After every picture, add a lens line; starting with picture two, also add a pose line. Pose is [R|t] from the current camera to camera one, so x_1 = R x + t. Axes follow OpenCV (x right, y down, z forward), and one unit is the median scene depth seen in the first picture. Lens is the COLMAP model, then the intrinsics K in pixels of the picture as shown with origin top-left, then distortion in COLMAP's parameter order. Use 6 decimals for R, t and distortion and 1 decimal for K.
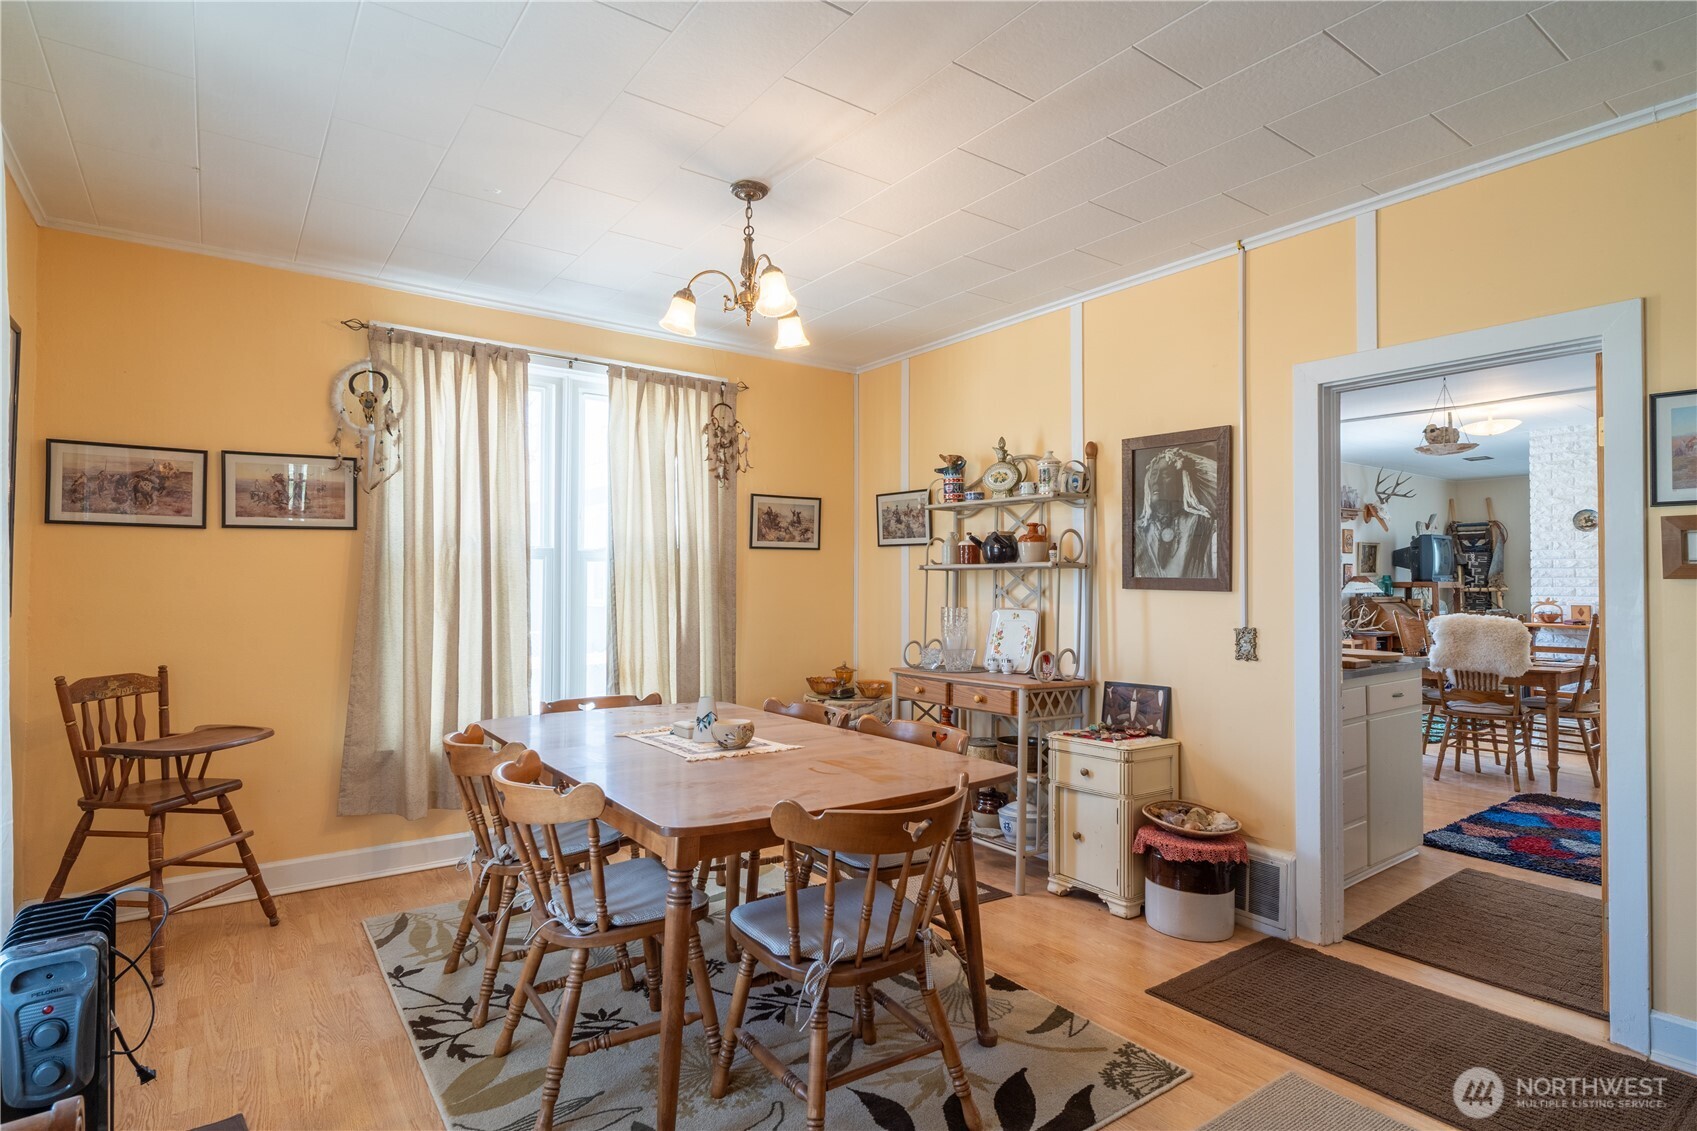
lens RADIAL K [[888.0, 0, 855.3], [0, 888.0, 572.8], [0, 0, 1]] dist [0.004195, 0.000654]
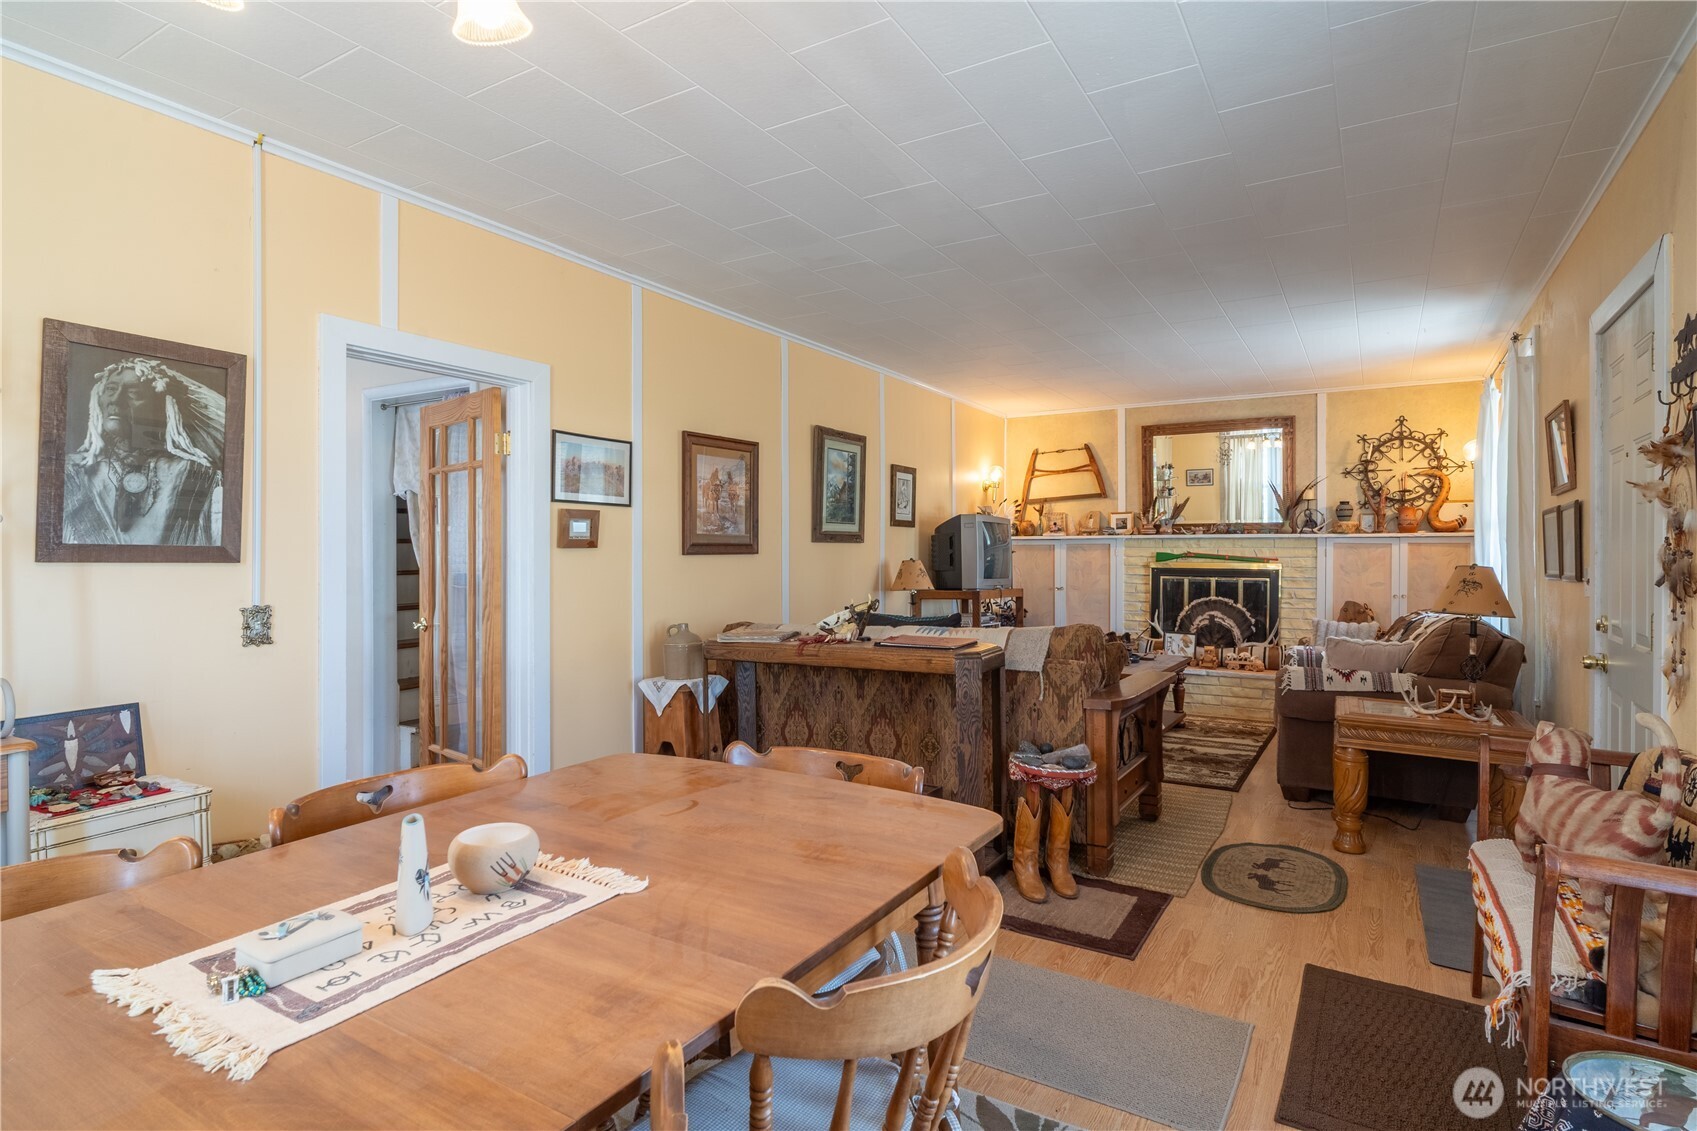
lens RADIAL K [[888.0, 0, 851.4], [0, 888.0, 554.3], [0, 0, 1]] dist [0.004195, 0.000654]
pose [[-0.396403, -0.006579, 0.918053, -0.513048], [-0.010416, 0.999942, 0.002668, 0.005432], [-0.918018, -0.008504, -0.396449, 0.779181]]
